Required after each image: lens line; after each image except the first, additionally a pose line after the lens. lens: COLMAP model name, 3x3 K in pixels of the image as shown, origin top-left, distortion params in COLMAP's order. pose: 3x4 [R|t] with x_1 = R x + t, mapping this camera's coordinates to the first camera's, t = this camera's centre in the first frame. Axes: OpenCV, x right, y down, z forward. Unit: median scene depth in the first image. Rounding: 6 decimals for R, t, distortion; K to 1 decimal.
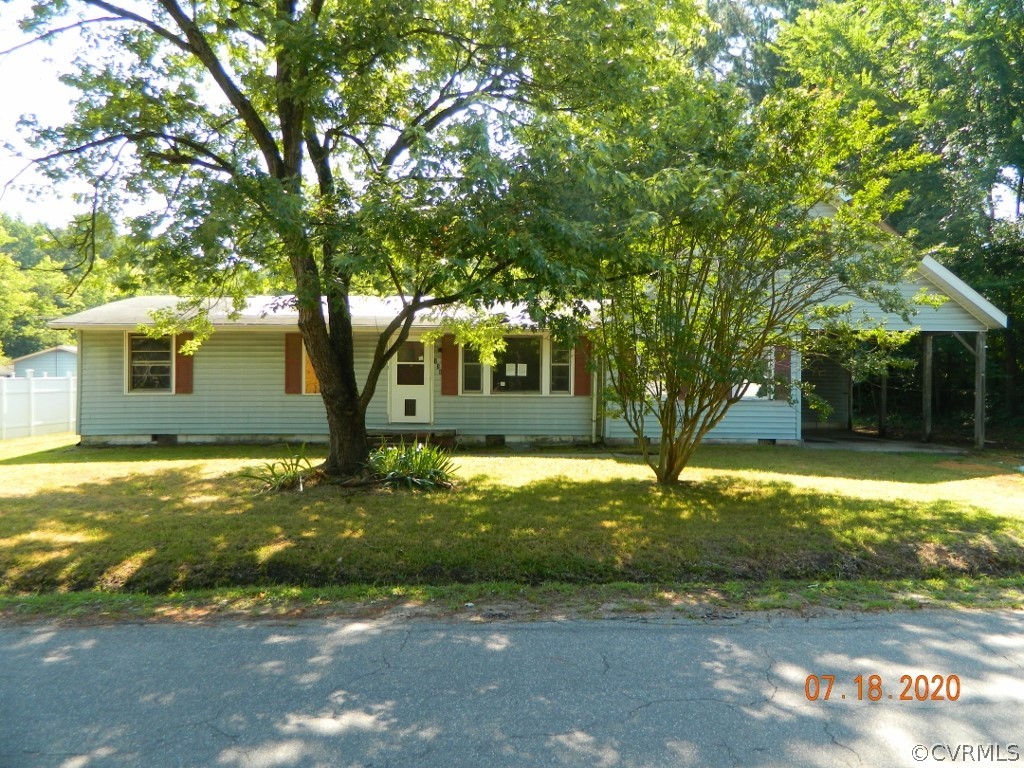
lens RADIAL K [[765.1, 0, 511.4], [0, 765.1, 381.0], [0, 0, 1]] dist [0.009897, -0.010783]
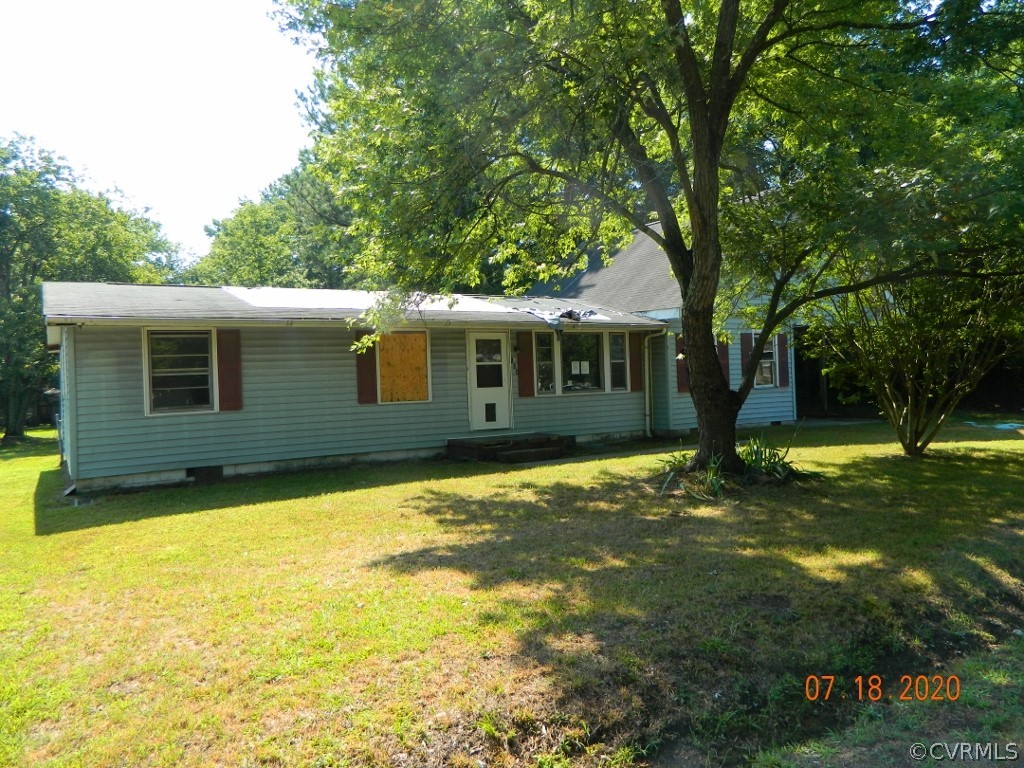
lens RADIAL K [[765.1, 0, 511.0], [0, 765.1, 383.8], [0, 0, 1]] dist [0.009897, -0.010783]
pose [[0.862397, -0.037086, 0.504872, -0.567509], [0.040516, 0.999170, 0.004187, -0.001938], [-0.504609, 0.016845, 0.863184, 0.206040]]
